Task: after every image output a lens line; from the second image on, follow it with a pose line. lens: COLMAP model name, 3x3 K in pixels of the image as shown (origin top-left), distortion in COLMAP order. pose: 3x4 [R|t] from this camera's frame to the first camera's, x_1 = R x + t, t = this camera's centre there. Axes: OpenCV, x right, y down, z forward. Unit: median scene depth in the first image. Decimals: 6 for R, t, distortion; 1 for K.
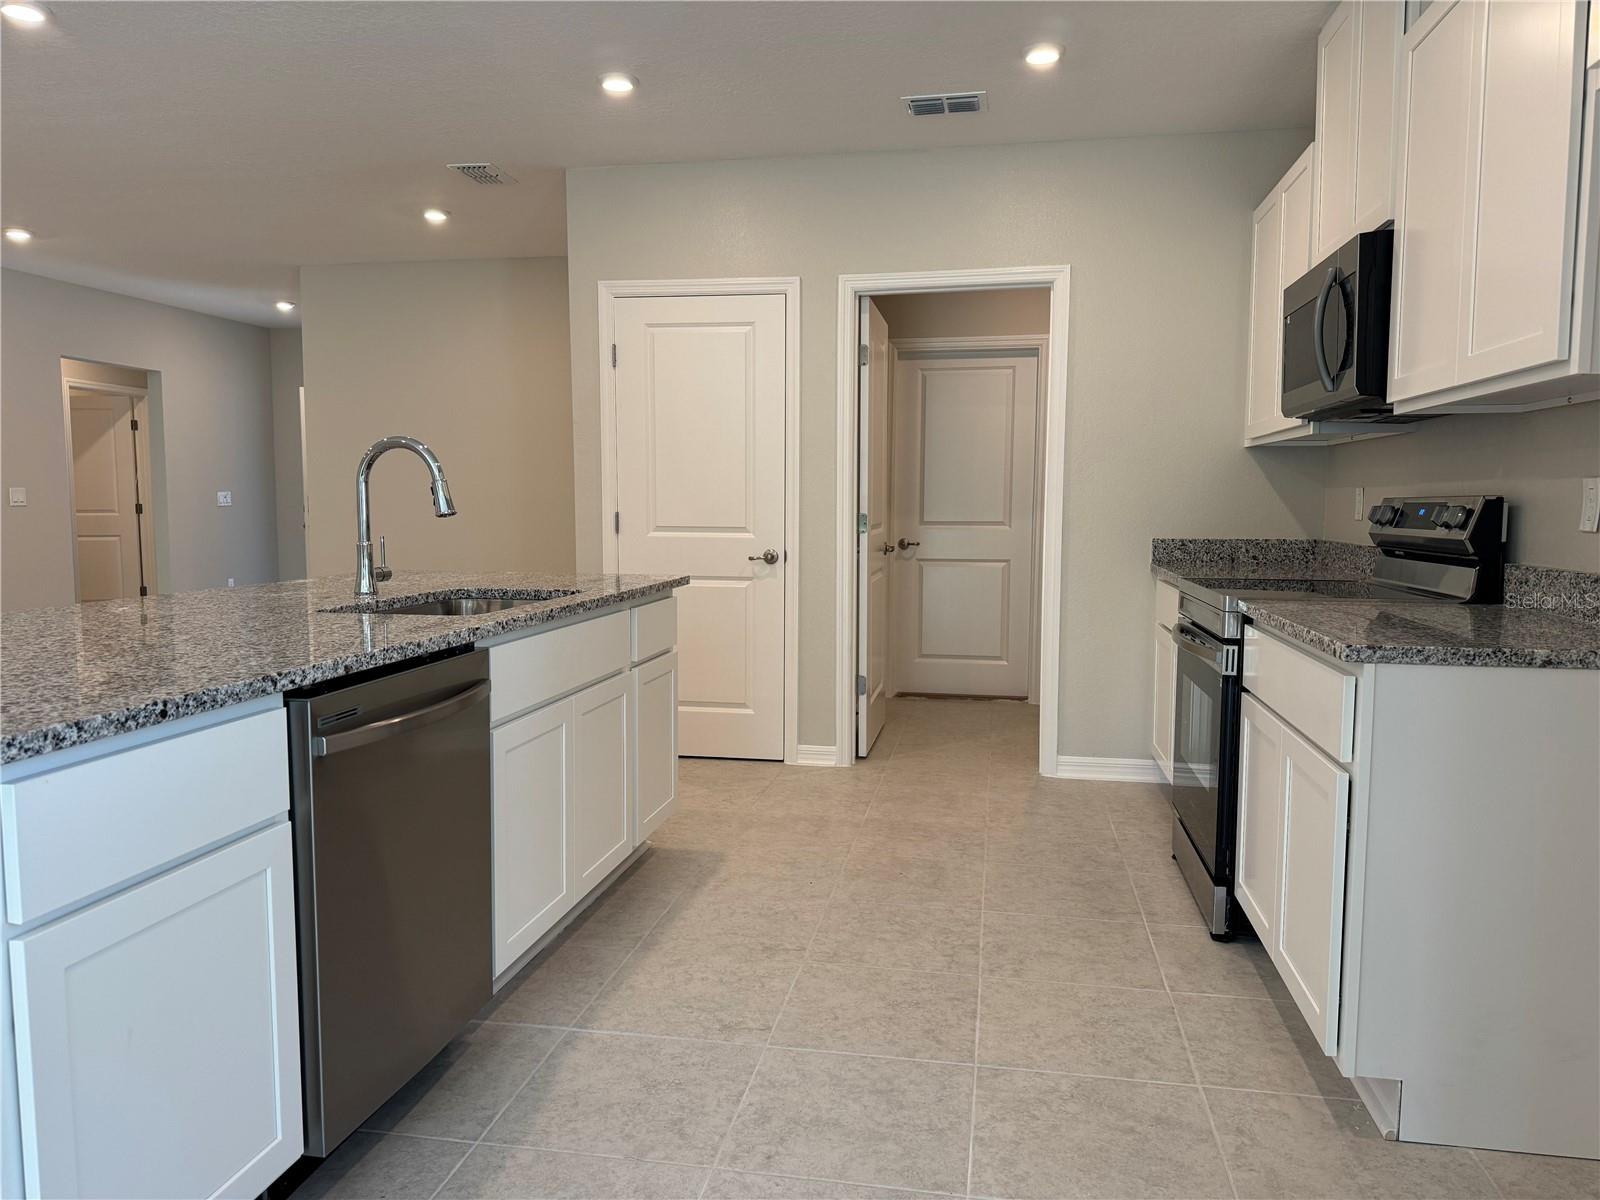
lens RADIAL K [[1113.3, 0, 807.9], [0, 1113.3, 596.9], [0, 0, 1]] dist [0.024029, -0.017654]
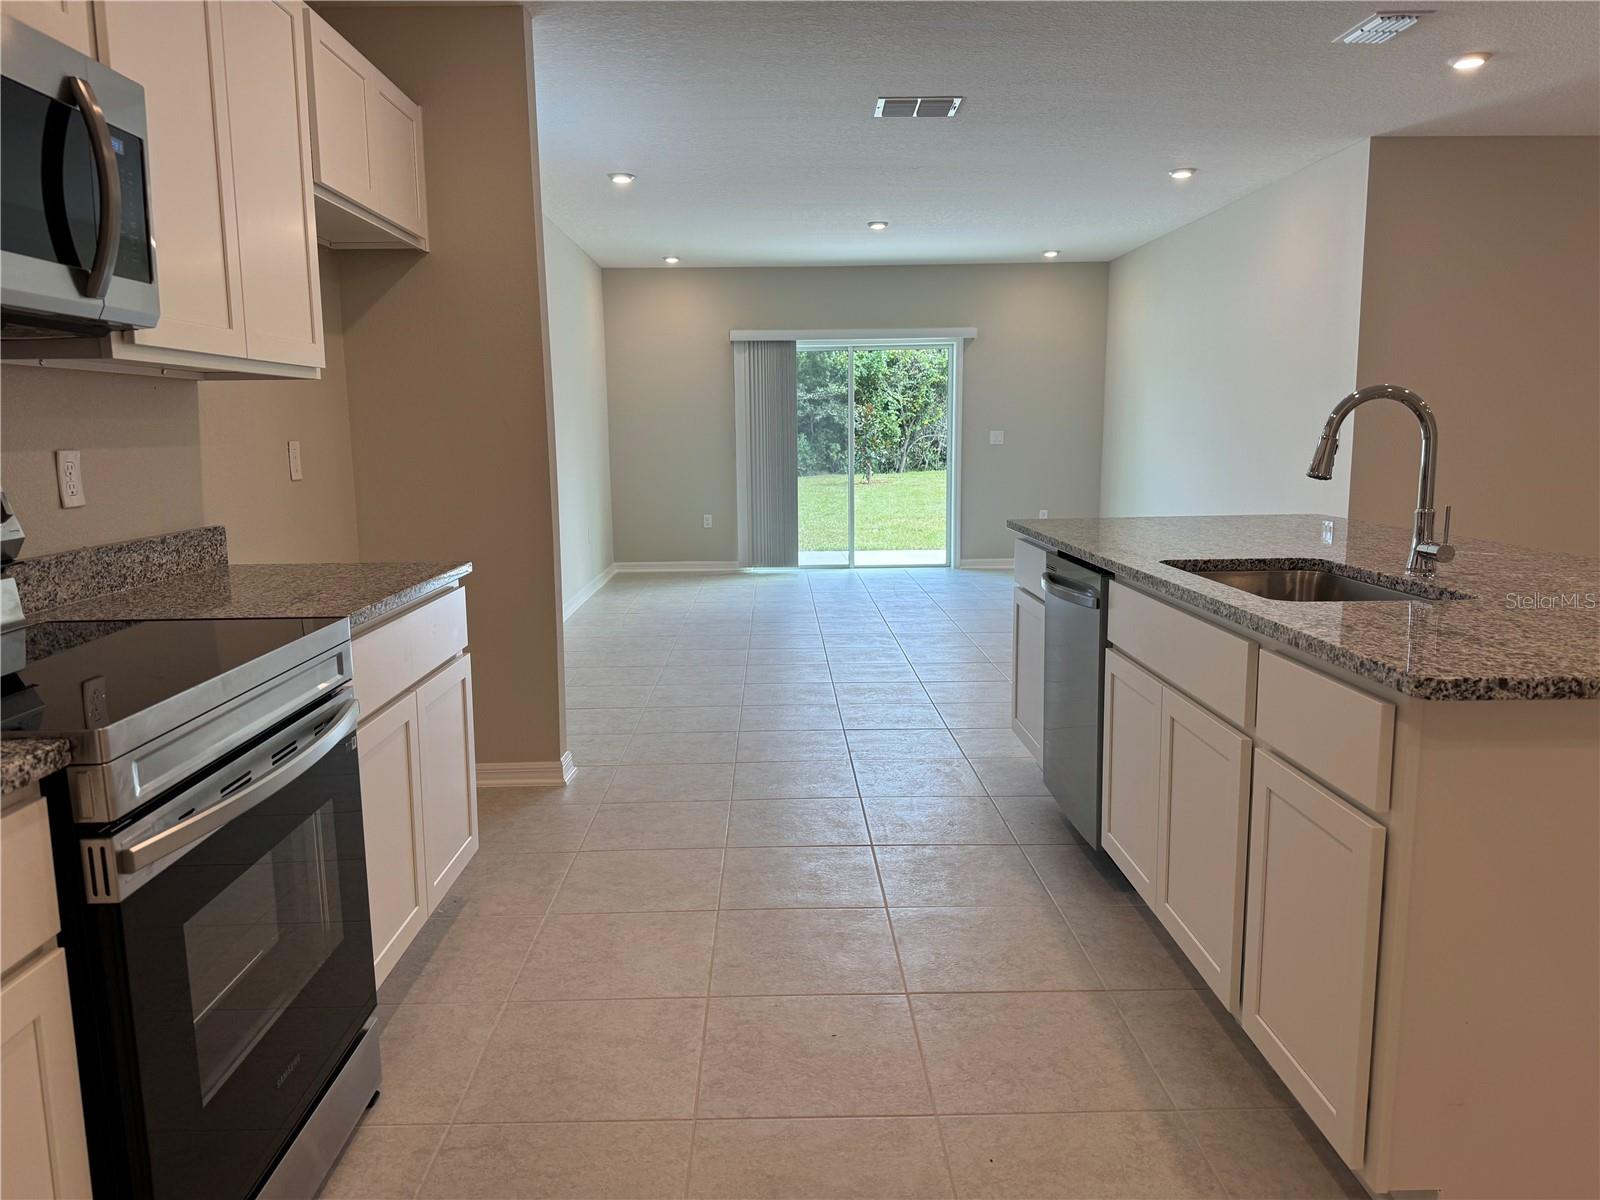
lens RADIAL K [[1113.3, 0, 801.8], [0, 1113.3, 591.4], [0, 0, 1]] dist [0.024029, -0.017654]
pose [[-0.980228, 0.038988, -0.193990, 0.237847], [-0.006047, 0.974035, 0.226315, -0.181888], [0.197777, 0.223014, -0.954541, 1.778504]]
